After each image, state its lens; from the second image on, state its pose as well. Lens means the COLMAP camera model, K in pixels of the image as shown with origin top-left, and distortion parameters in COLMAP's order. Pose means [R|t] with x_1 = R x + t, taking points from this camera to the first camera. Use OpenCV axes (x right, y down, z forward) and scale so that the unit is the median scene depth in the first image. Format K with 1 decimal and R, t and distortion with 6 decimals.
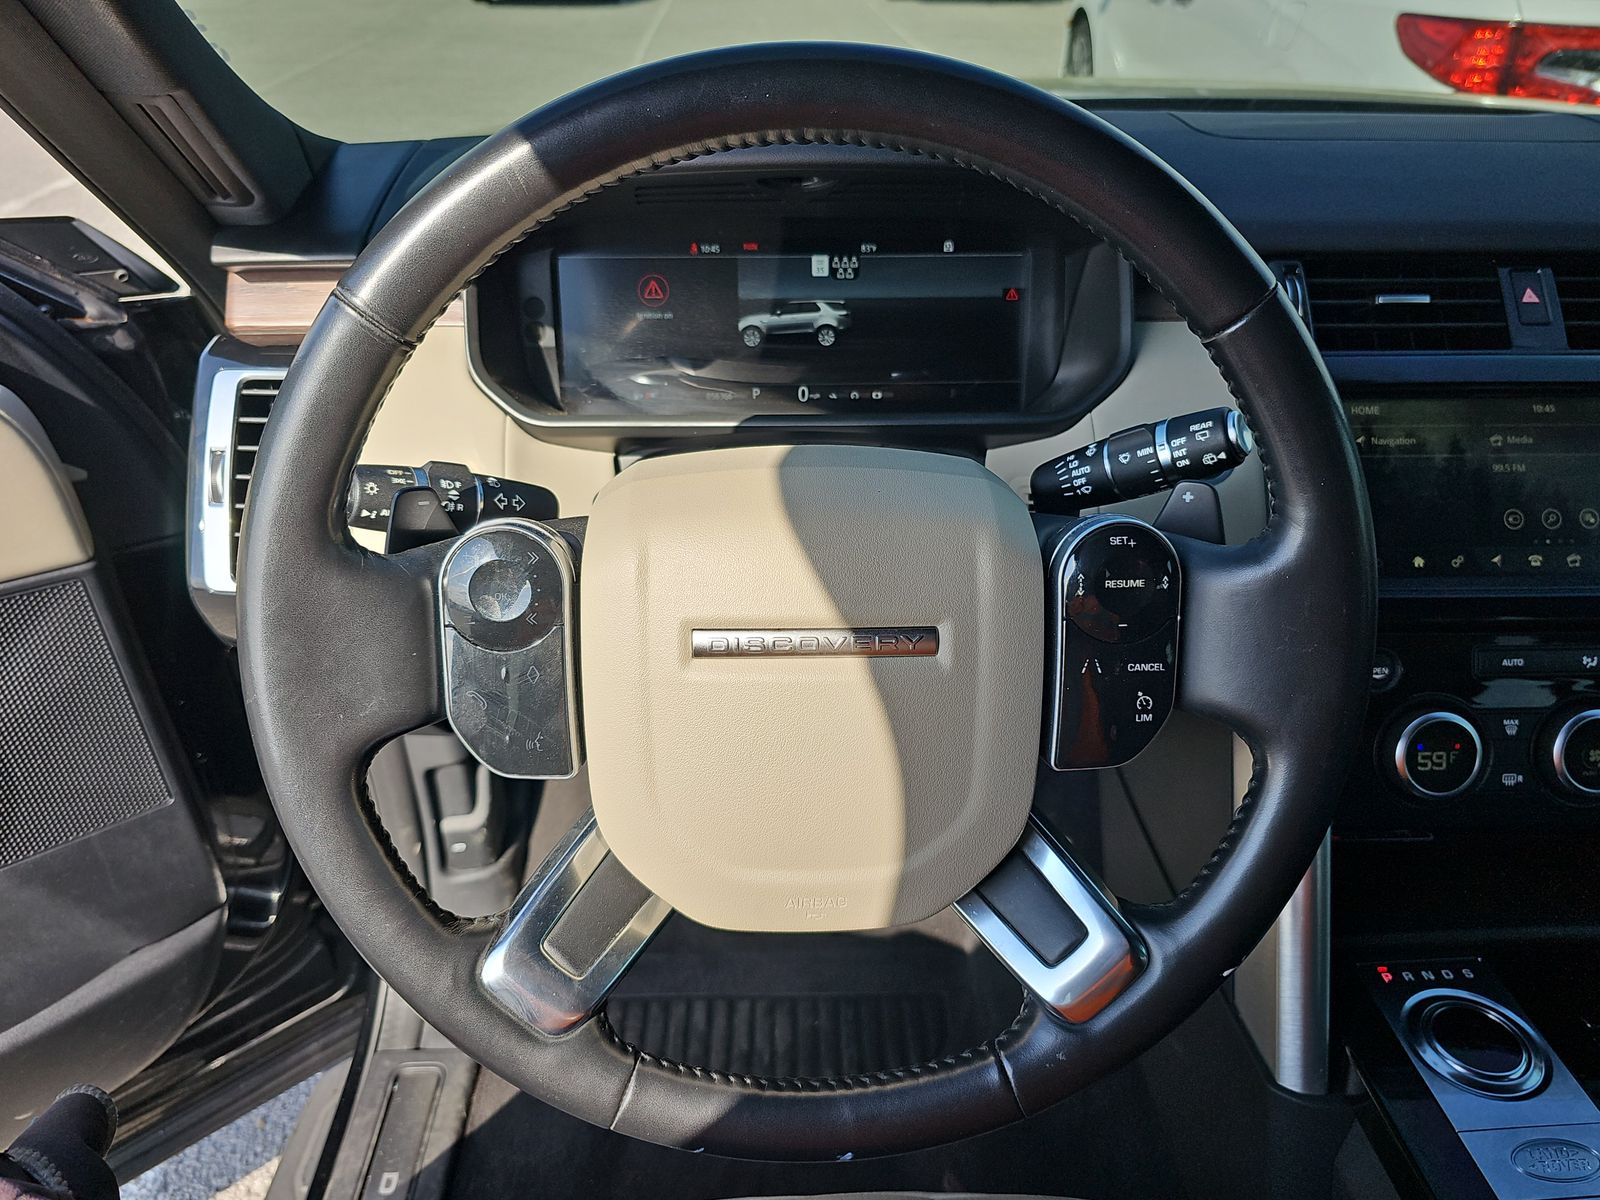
lens RADIAL K [[1128.4, 0, 779.1], [0, 1128.4, 625.1], [0, 0, 1]] dist [0.000761, -0.007773]
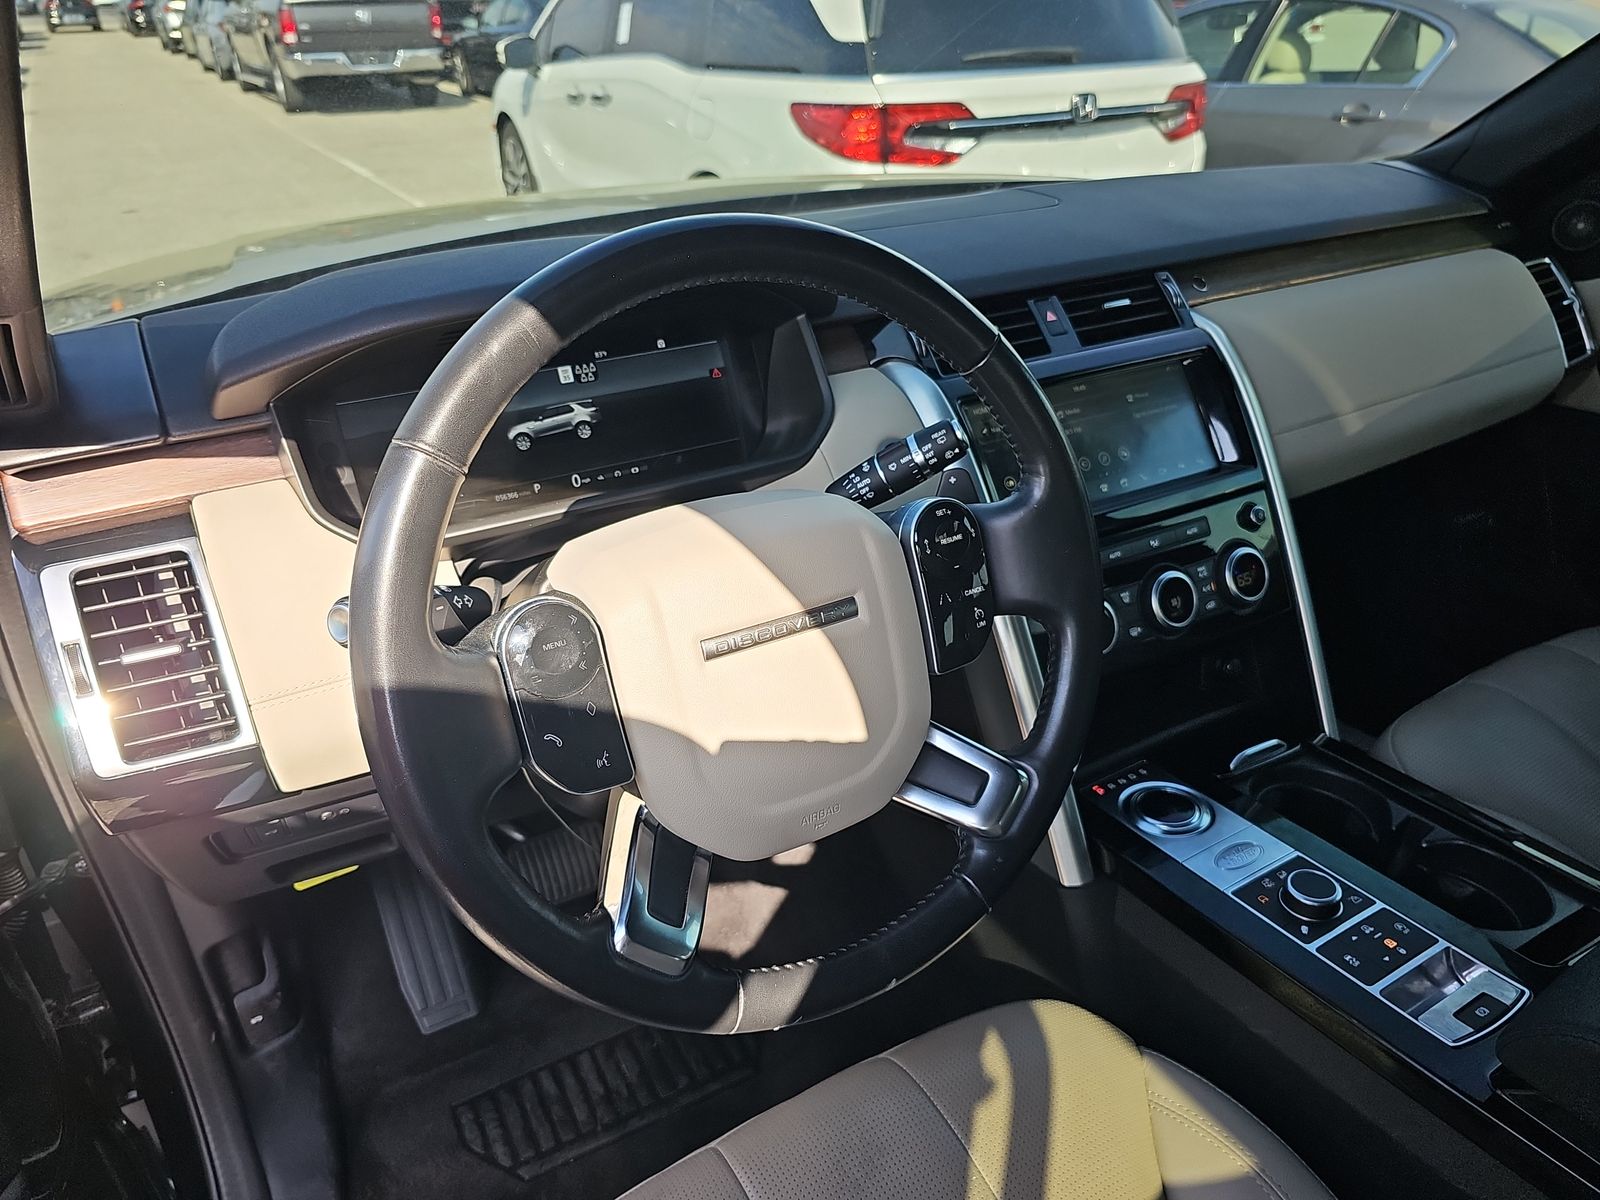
lens RADIAL K [[1126.0, 0, 797.4], [0, 1126.0, 647.7], [0, 0, 1]] dist [0.093237, -0.199739]
pose [[0.877047, -0.256244, 0.406358, -0.320090], [0.277555, 0.960686, 0.006745, 0.021233], [-0.392111, 0.106871, 0.913689, -0.171188]]
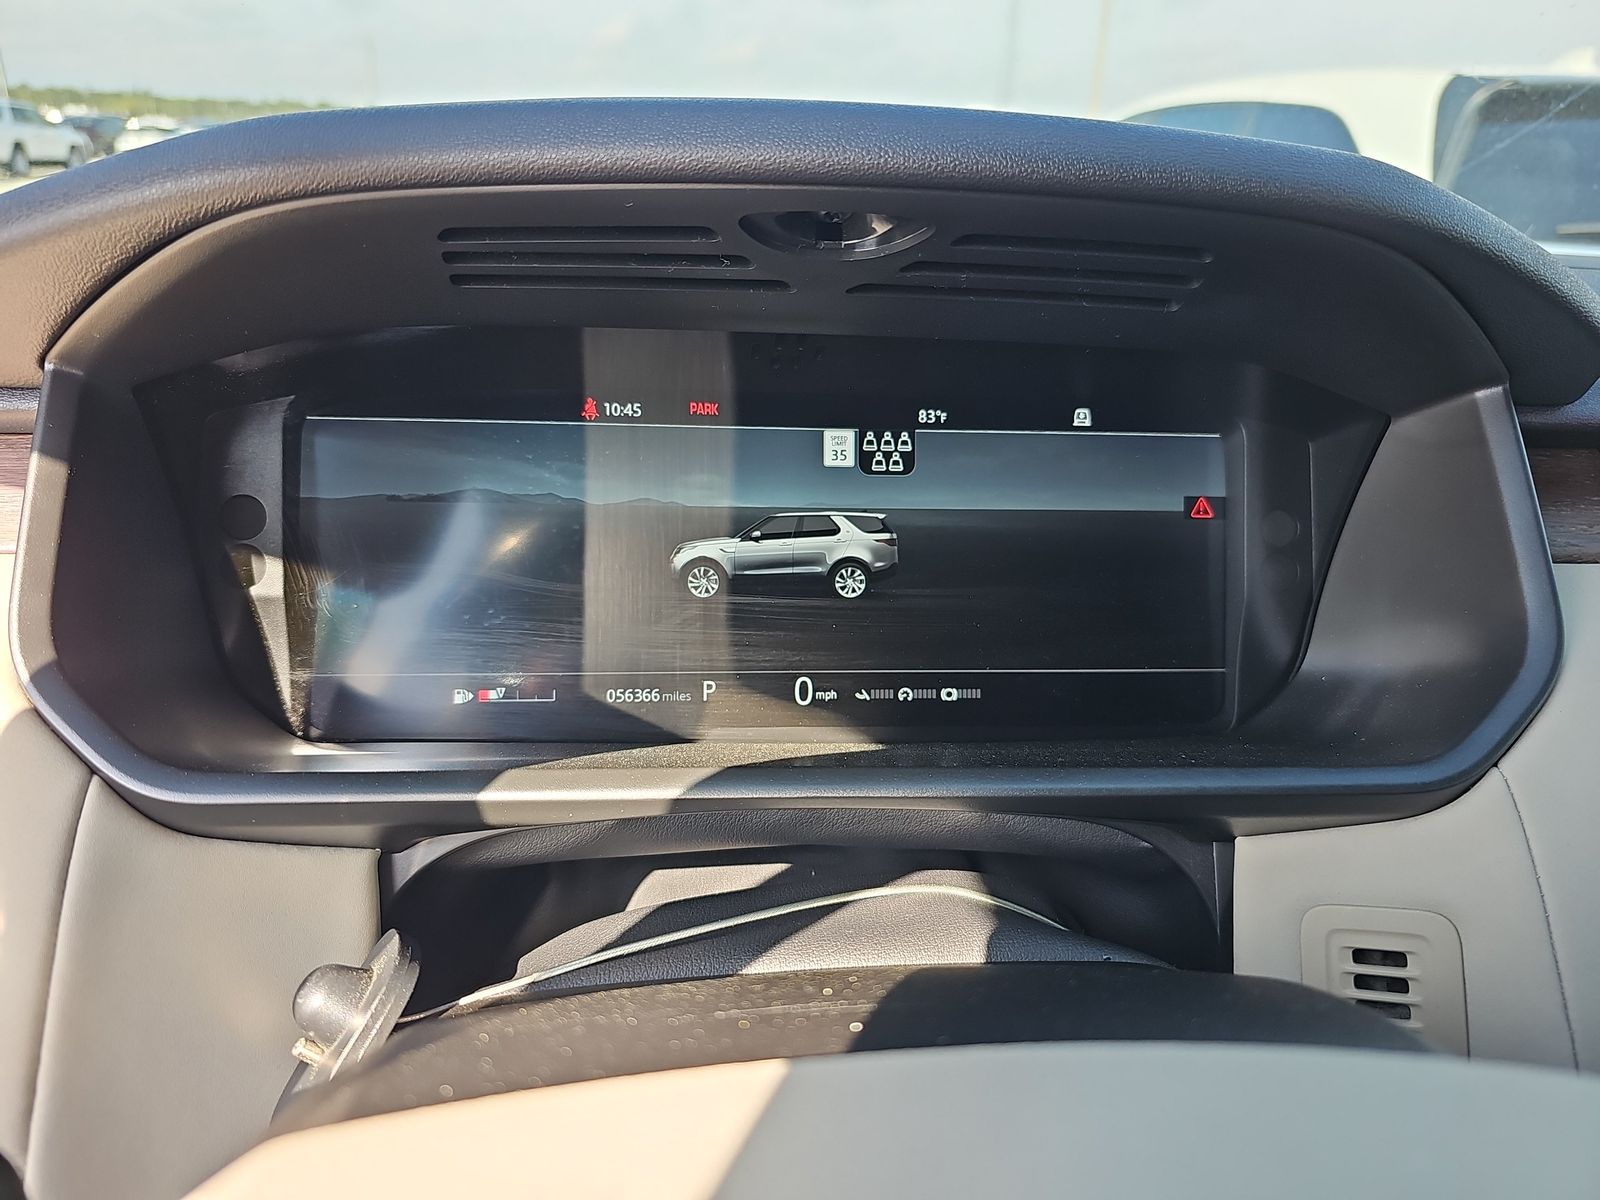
lens RADIAL K [[1128.4, 0, 779.1], [0, 1128.4, 625.1], [0, 0, 1]] dist [0.000761, -0.007773]
pose [[0.996695, 0.007869, 0.080854, -0.032111], [0.007893, 0.981208, -0.192790, -0.144975], [-0.080852, 0.192791, 0.977903, 0.531848]]
